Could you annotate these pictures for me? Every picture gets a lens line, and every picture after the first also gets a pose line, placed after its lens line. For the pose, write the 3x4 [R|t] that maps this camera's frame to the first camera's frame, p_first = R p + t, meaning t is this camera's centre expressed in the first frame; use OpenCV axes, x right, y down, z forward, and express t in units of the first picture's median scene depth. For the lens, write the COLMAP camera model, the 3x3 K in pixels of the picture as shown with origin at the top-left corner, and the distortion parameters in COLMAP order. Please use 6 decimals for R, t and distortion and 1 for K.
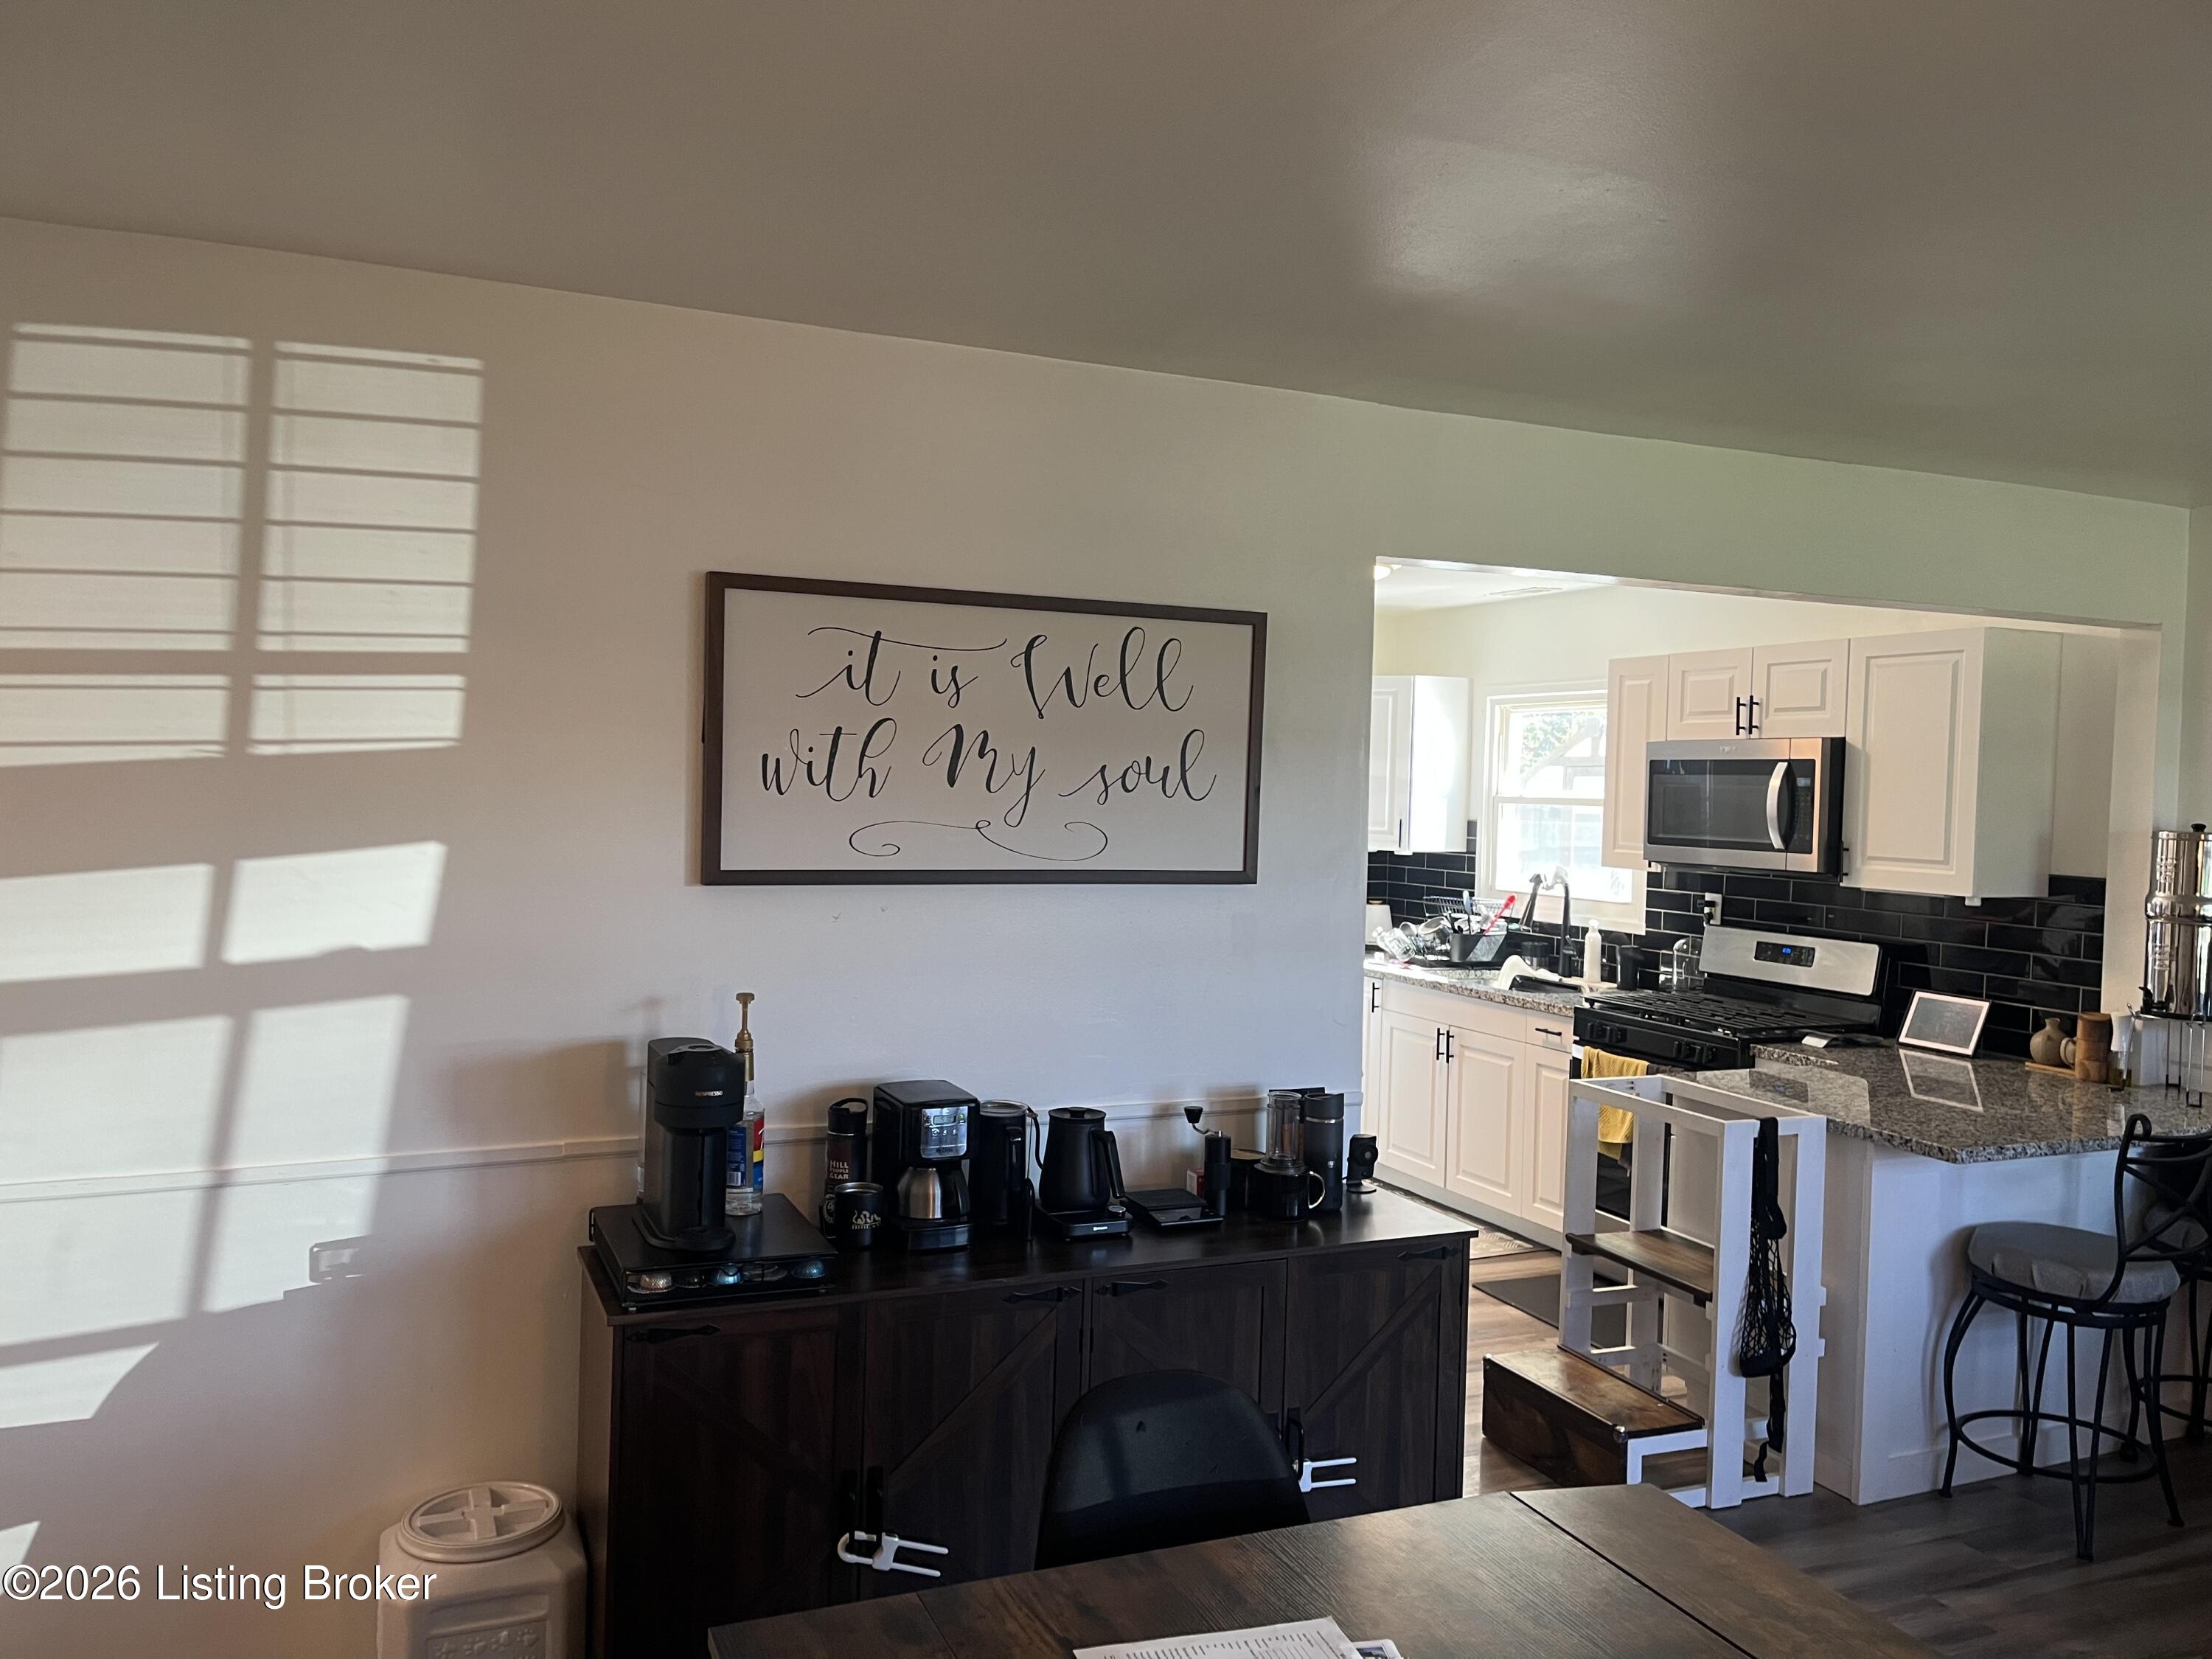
lens RADIAL K [[1684.6, 0, 1081.7], [0, 1684.6, 824.8], [0, 0, 1]] dist [0.090471, -0.115902]
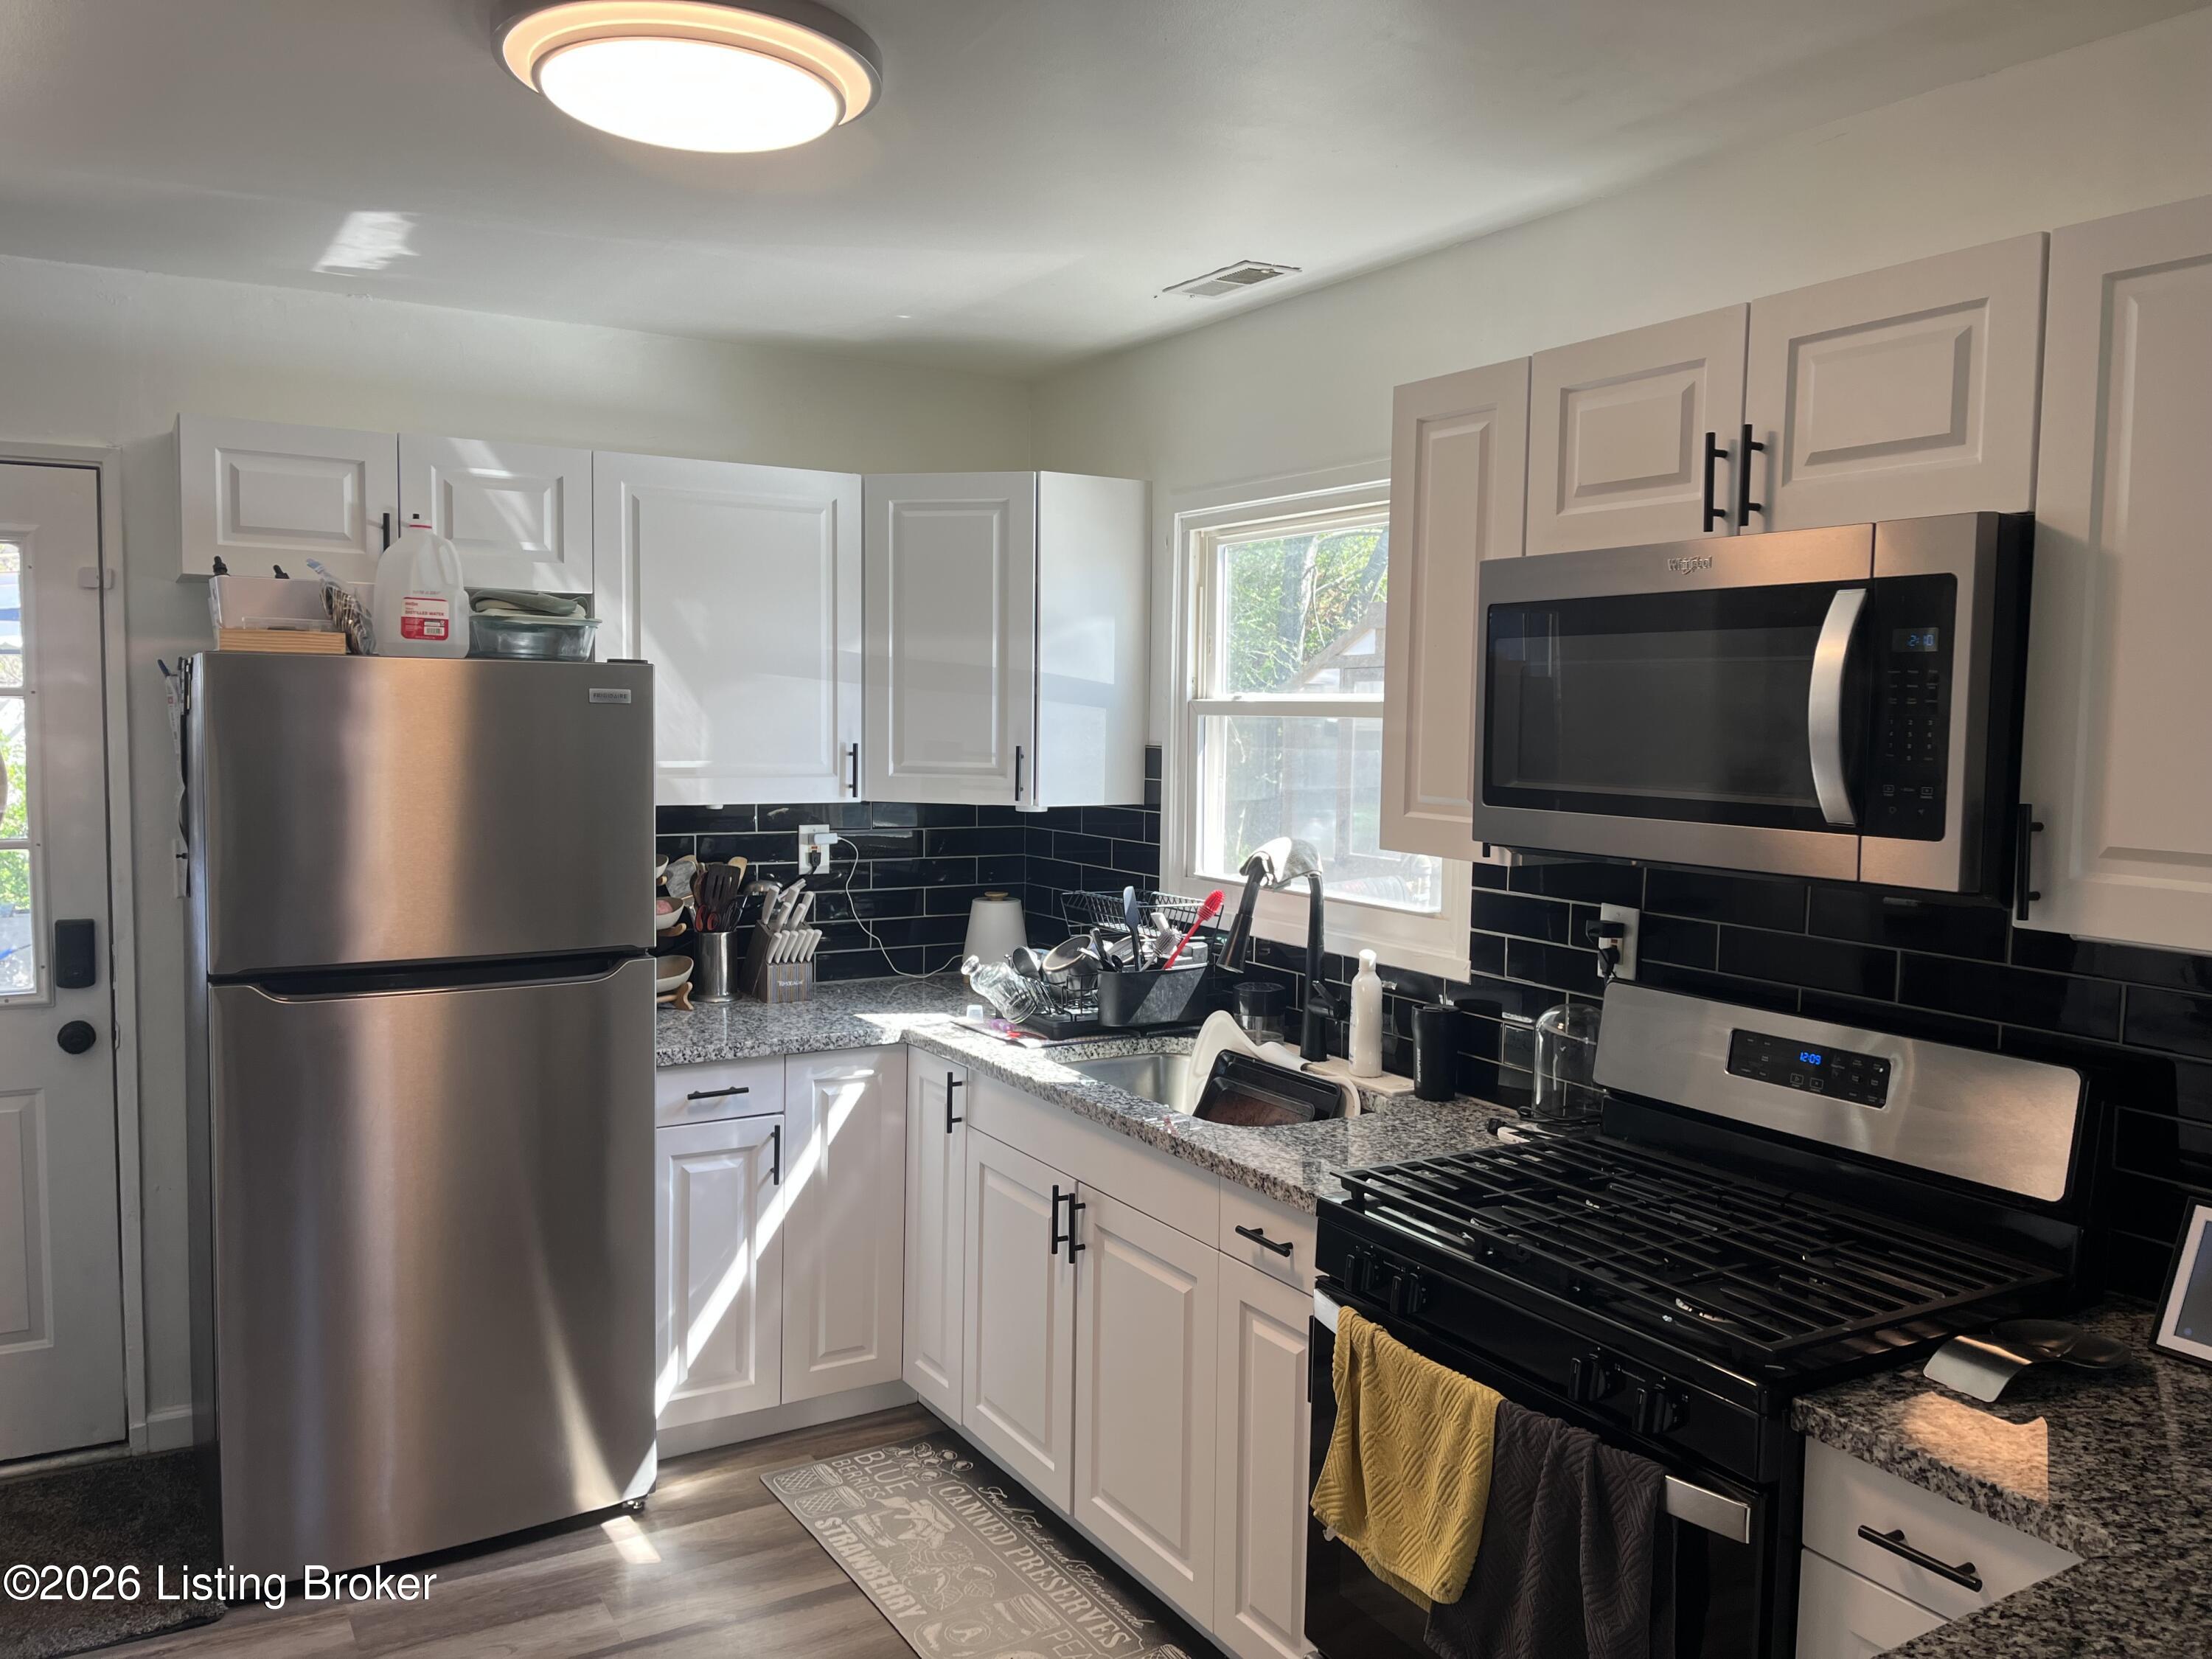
lens RADIAL K [[1684.6, 0, 1081.7], [0, 1684.6, 824.8], [0, 0, 1]] dist [0.090471, -0.115902]
pose [[0.993196, -0.020212, 0.114685, 0.167919], [0.014682, 0.998698, 0.048860, -0.005190], [-0.115523, -0.046844, 0.992200, 0.537674]]
